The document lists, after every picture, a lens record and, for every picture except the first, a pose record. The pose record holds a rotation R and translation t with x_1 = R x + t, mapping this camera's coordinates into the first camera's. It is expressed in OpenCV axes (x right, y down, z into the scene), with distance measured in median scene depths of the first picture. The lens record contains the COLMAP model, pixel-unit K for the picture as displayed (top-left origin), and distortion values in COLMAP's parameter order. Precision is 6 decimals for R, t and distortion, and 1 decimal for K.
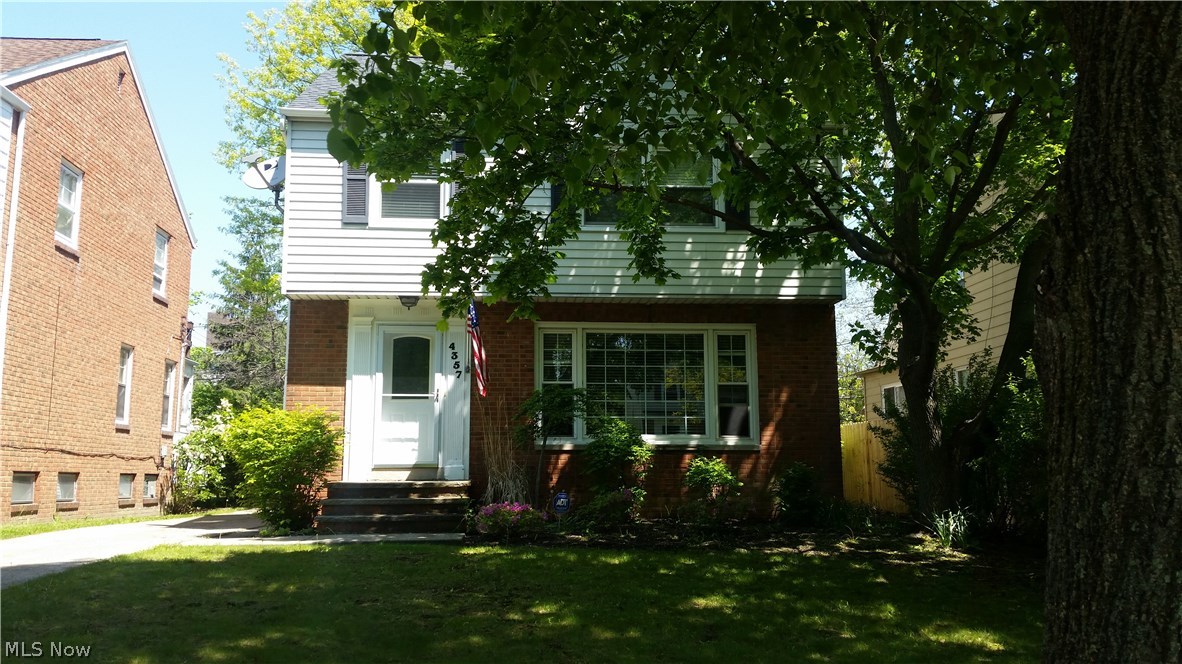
lens RADIAL K [[958.7, 0, 588.3], [0, 958.7, 338.4], [0, 0, 1]] dist [0.185418, -0.437582]
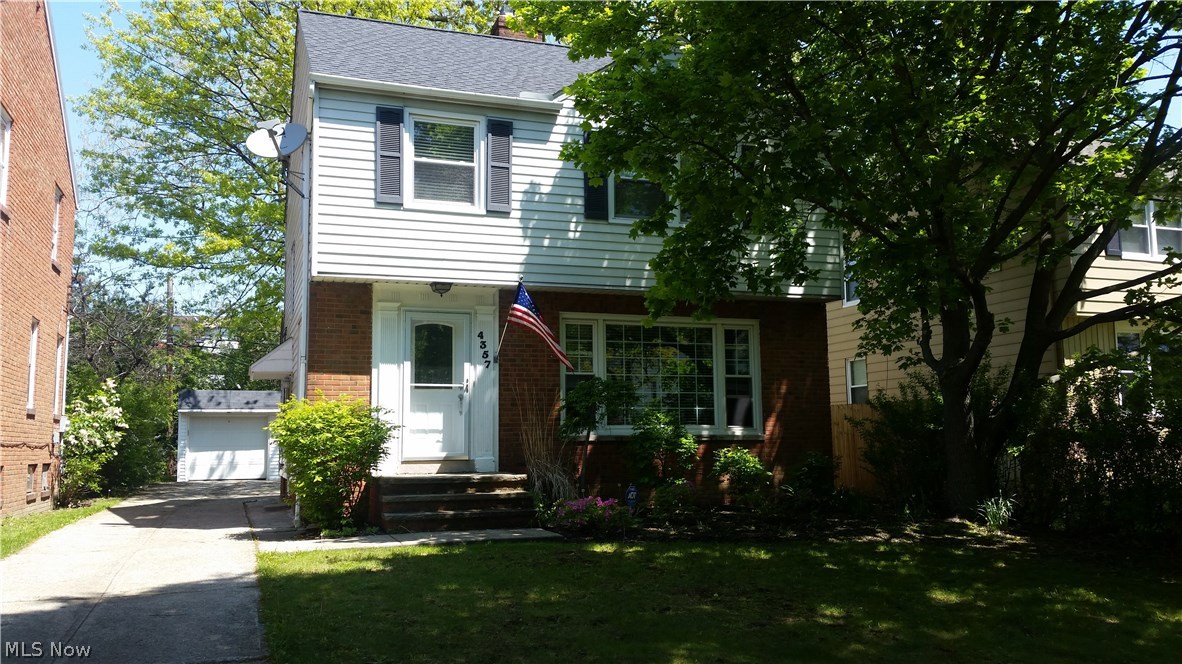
lens RADIAL K [[958.7, 0, 588.3], [0, 958.7, 338.4], [0, 0, 1]] dist [0.185418, -0.437582]
pose [[0.965266, 0.021613, 0.260375, -0.289491], [-0.029022, 0.999275, 0.024642, -0.015680], [-0.259654, -0.031342, 0.965193, 0.034313]]
